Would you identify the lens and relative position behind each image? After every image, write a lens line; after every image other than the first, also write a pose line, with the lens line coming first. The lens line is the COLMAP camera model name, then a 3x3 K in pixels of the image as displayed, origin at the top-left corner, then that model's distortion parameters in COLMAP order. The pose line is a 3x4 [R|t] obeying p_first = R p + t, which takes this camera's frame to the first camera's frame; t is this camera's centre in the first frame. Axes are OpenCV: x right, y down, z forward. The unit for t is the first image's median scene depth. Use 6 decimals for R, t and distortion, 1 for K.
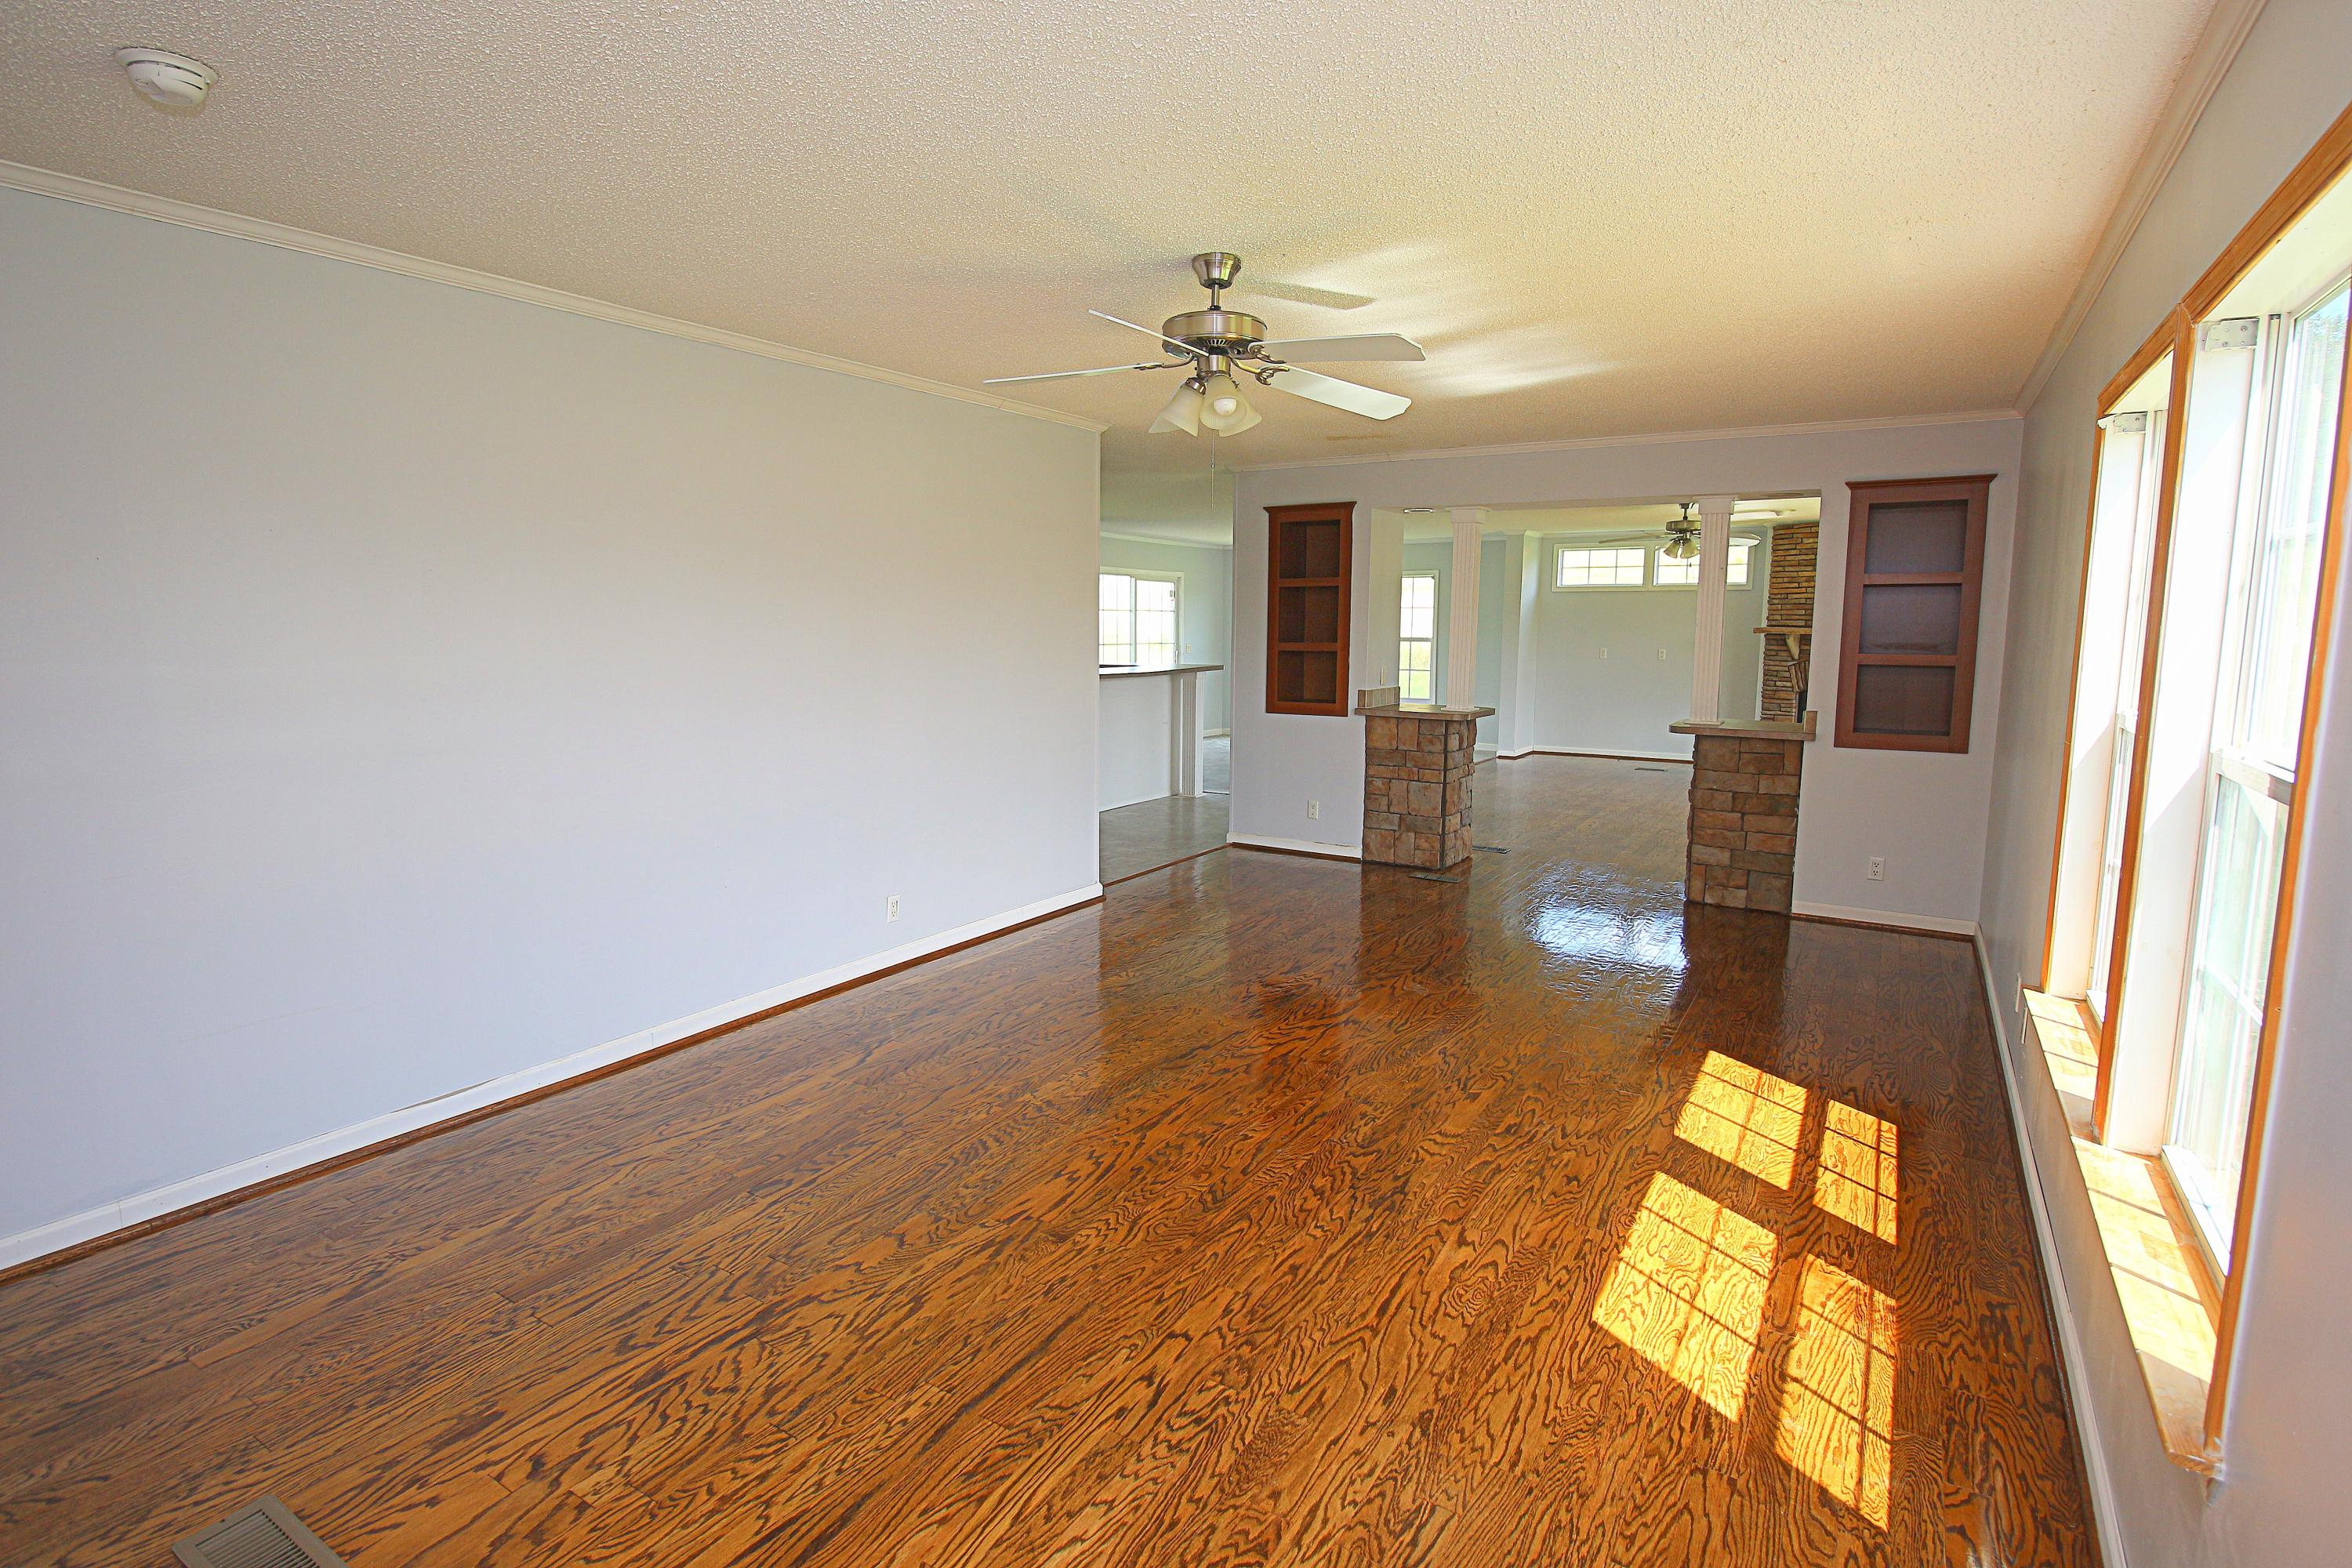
lens RADIAL K [[1158.6, 0, 1169.7], [0, 1158.6, 754.2], [0, 0, 1]] dist [0.000881, -0.007937]
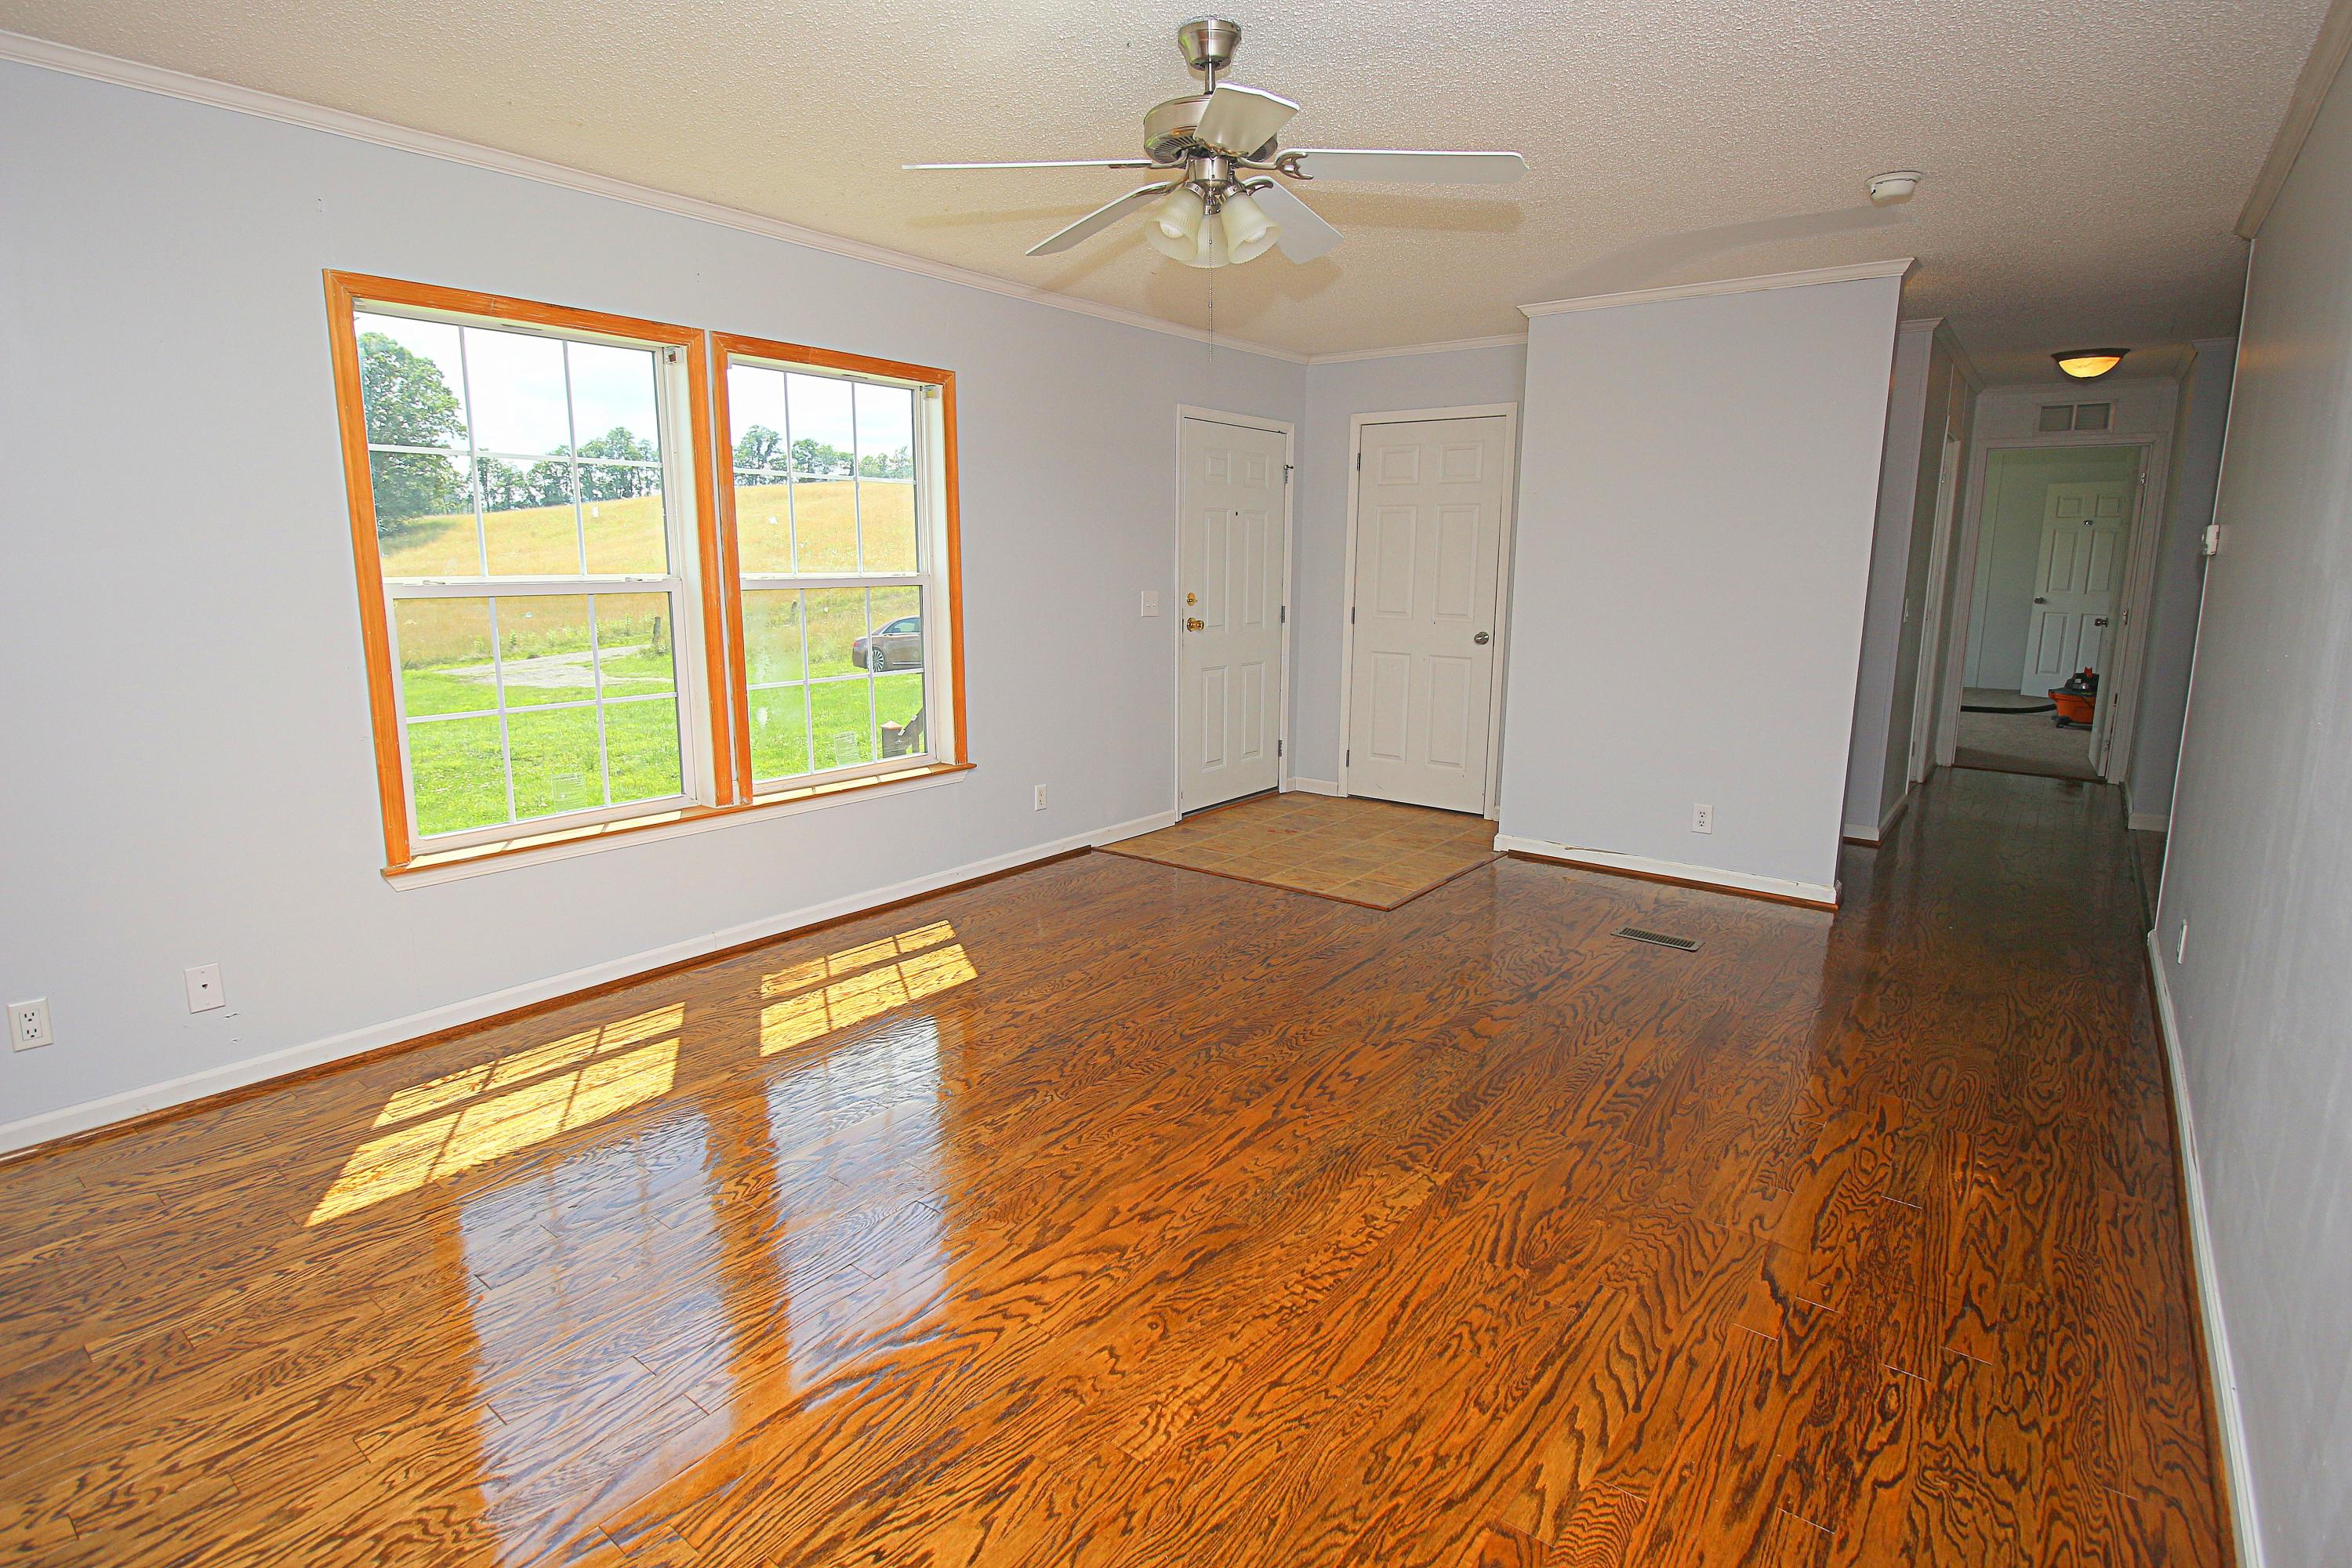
lens RADIAL K [[1158.6, 0, 1180.0], [0, 1158.6, 752.8], [0, 0, 1]] dist [0.000881, -0.007937]
pose [[-0.995306, -0.029883, 0.092049, -0.020007], [-0.002381, 0.958407, 0.285397, -0.145462], [-0.096748, 0.283838, -0.953979, 1.478252]]
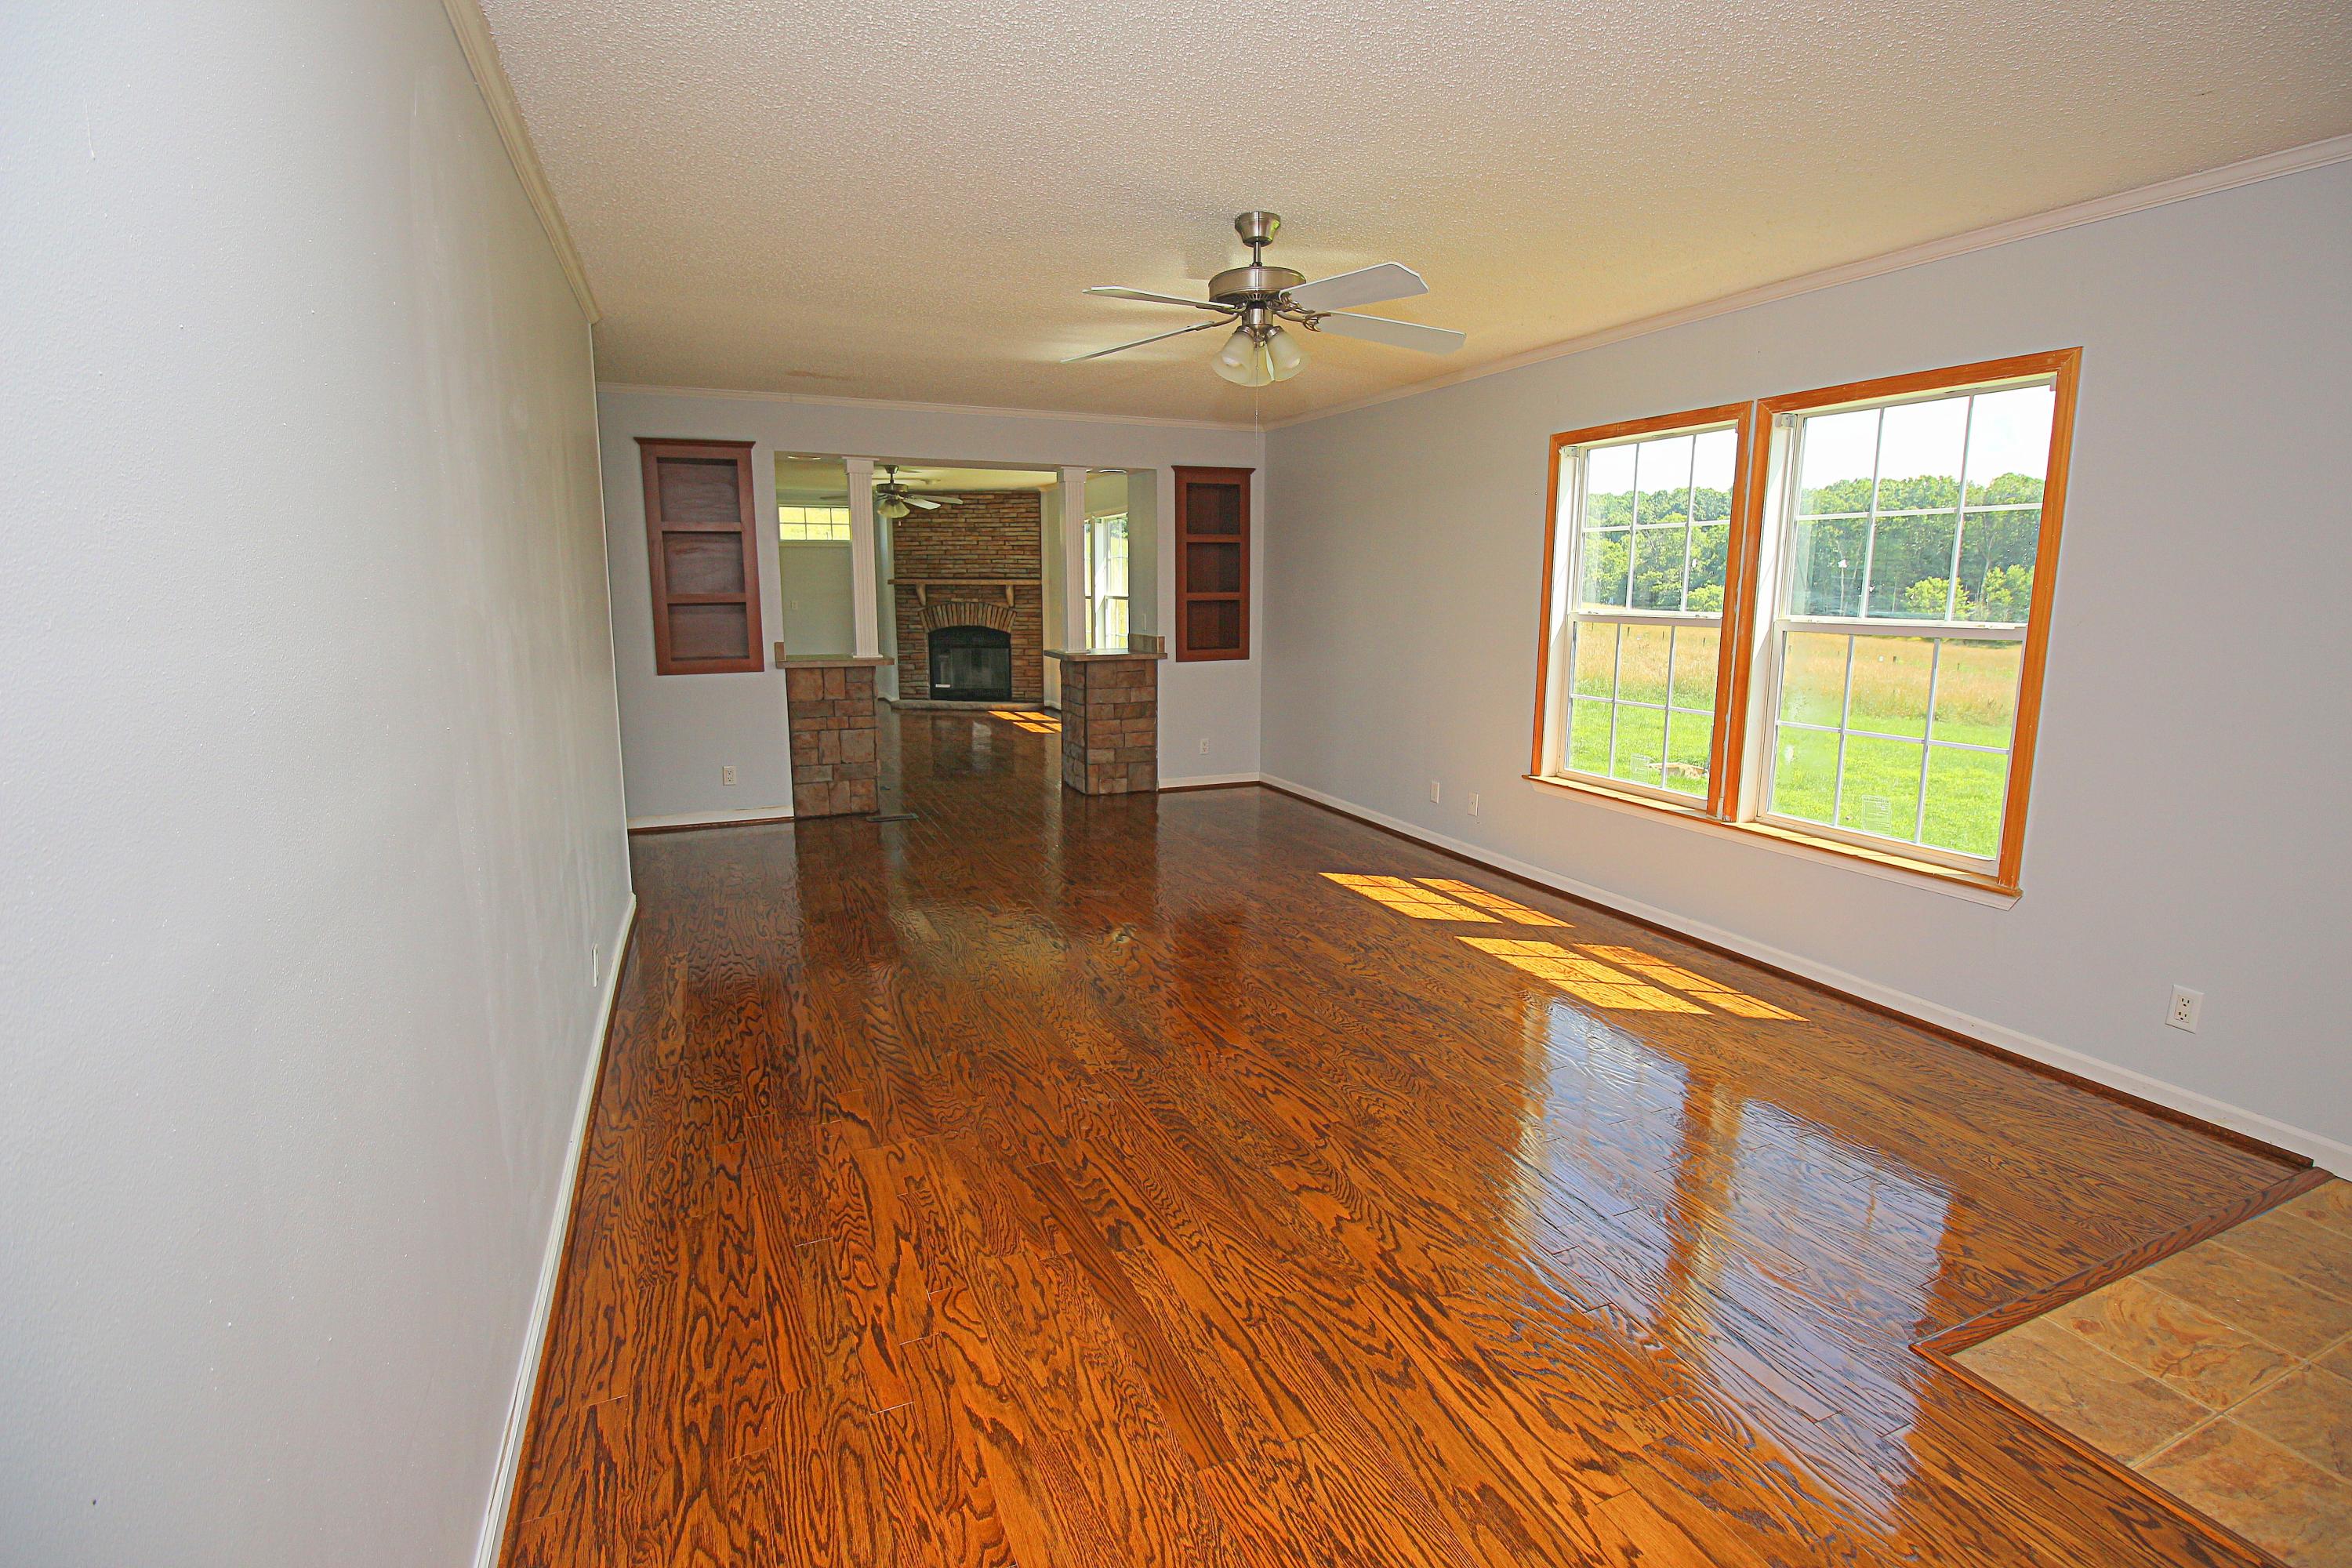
lens RADIAL K [[1087.4, 0, 1171.6], [0, 1087.4, 755.5], [0, 0, 1]] dist [-0.006132, -0.006881]
pose [[0.567056, -0.135309, 0.812490, -0.699172], [0.098831, 0.990466, 0.095971, -0.029843], [-0.817729, 0.025878, 0.575022, 0.394310]]
